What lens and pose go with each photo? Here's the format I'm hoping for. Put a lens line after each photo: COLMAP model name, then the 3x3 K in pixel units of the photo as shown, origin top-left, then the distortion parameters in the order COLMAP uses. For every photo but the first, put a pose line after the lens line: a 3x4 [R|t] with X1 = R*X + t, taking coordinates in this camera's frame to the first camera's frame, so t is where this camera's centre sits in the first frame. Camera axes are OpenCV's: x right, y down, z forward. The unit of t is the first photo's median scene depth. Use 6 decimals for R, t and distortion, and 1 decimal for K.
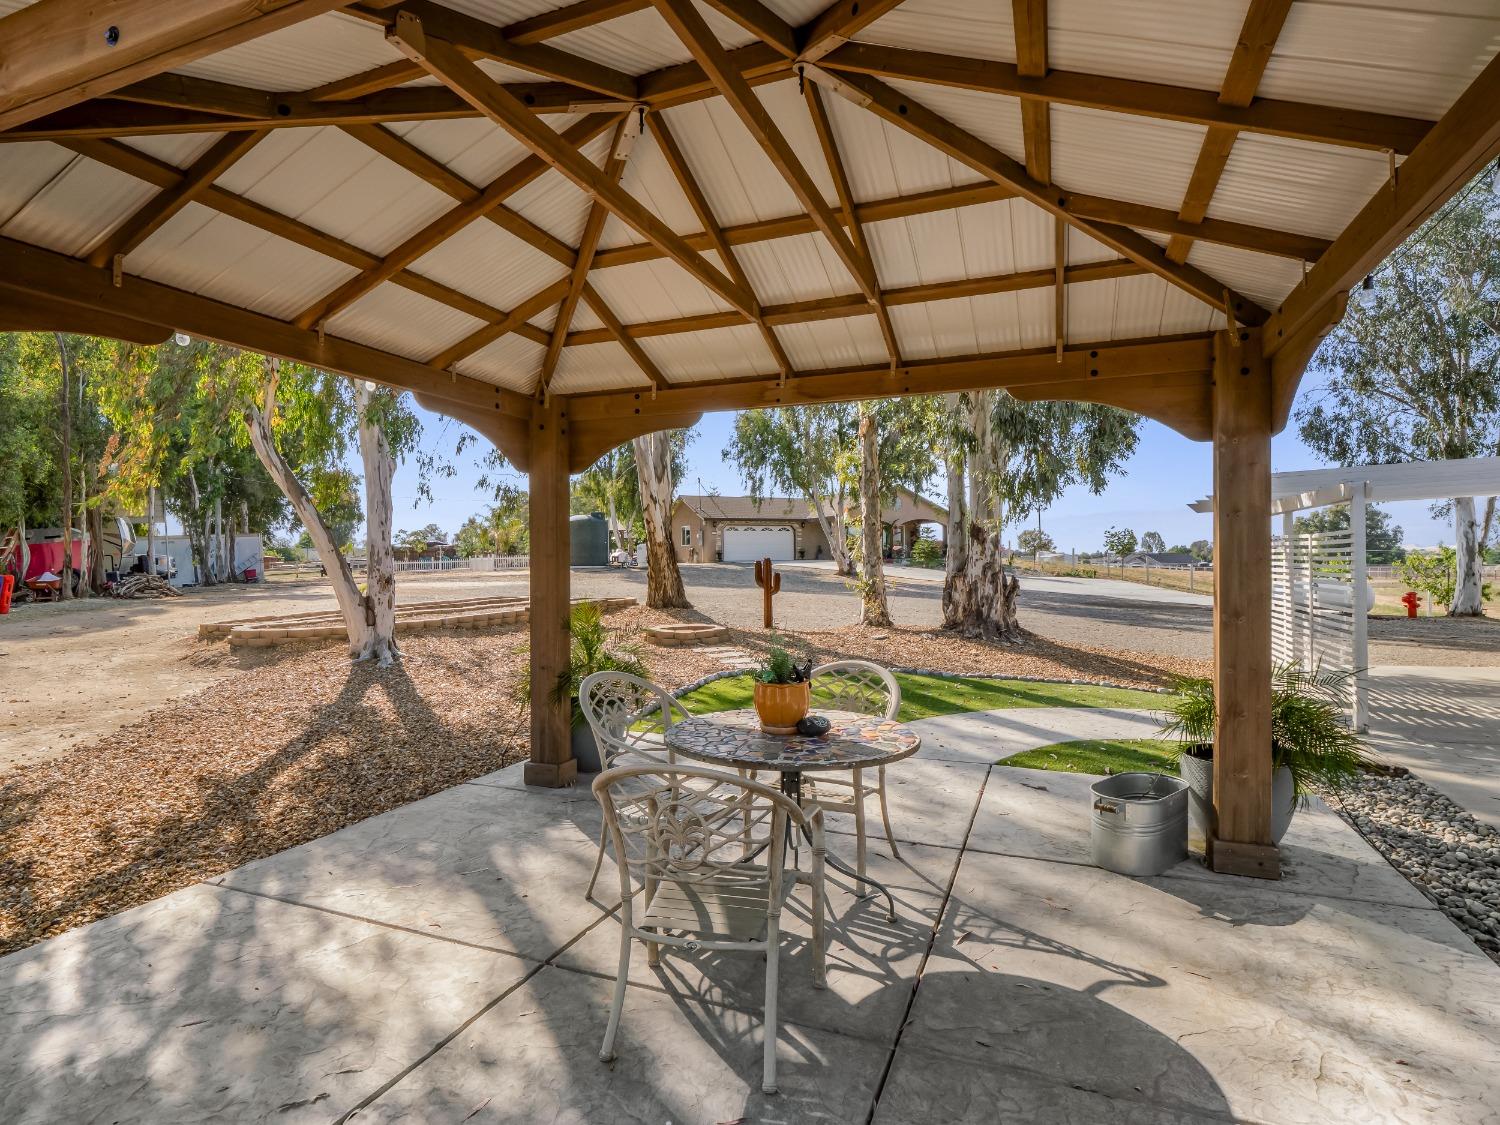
lens RADIAL K [[755.3, 0, 751.5], [0, 755.3, 559.9], [0, 0, 1]] dist [-0.000654, -0.002650]
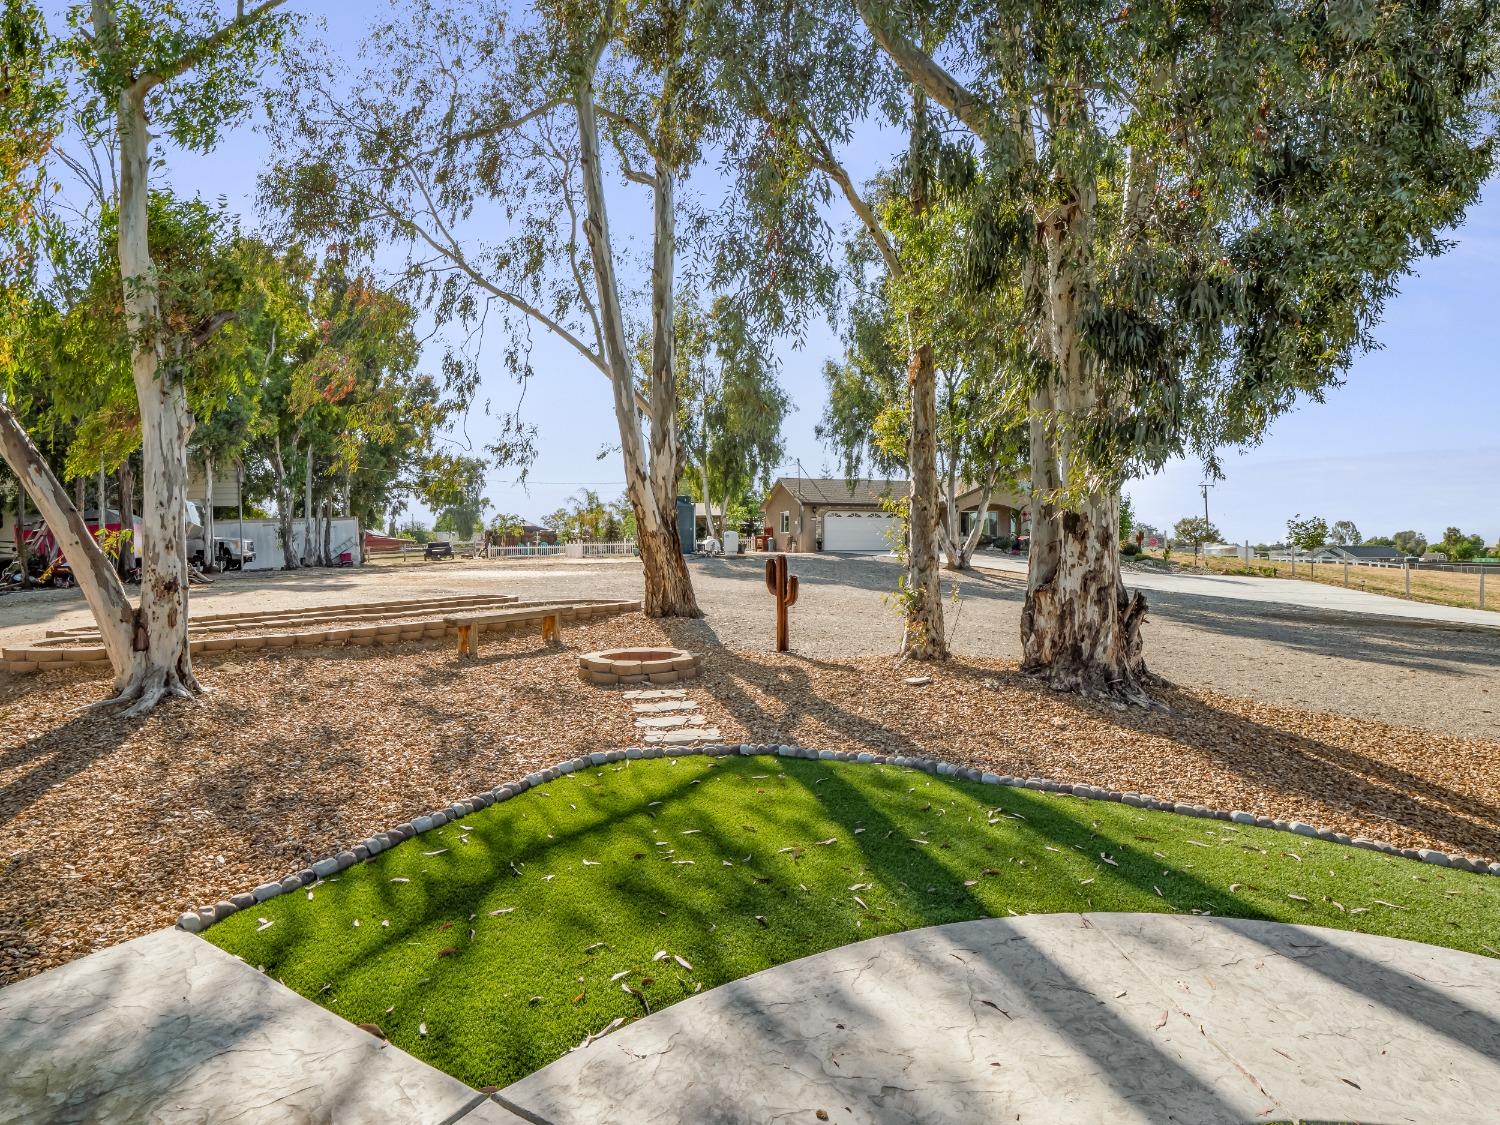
lens RADIAL K [[755.3, 0, 773.6], [0, 755.3, 530.8], [0, 0, 1]] dist [-0.000654, -0.002650]
pose [[0.987327, 0.008827, -0.158451, 0.113047], [-0.011994, 0.999747, -0.019042, -0.010662], [0.158243, 0.020701, 0.987183, 0.252580]]
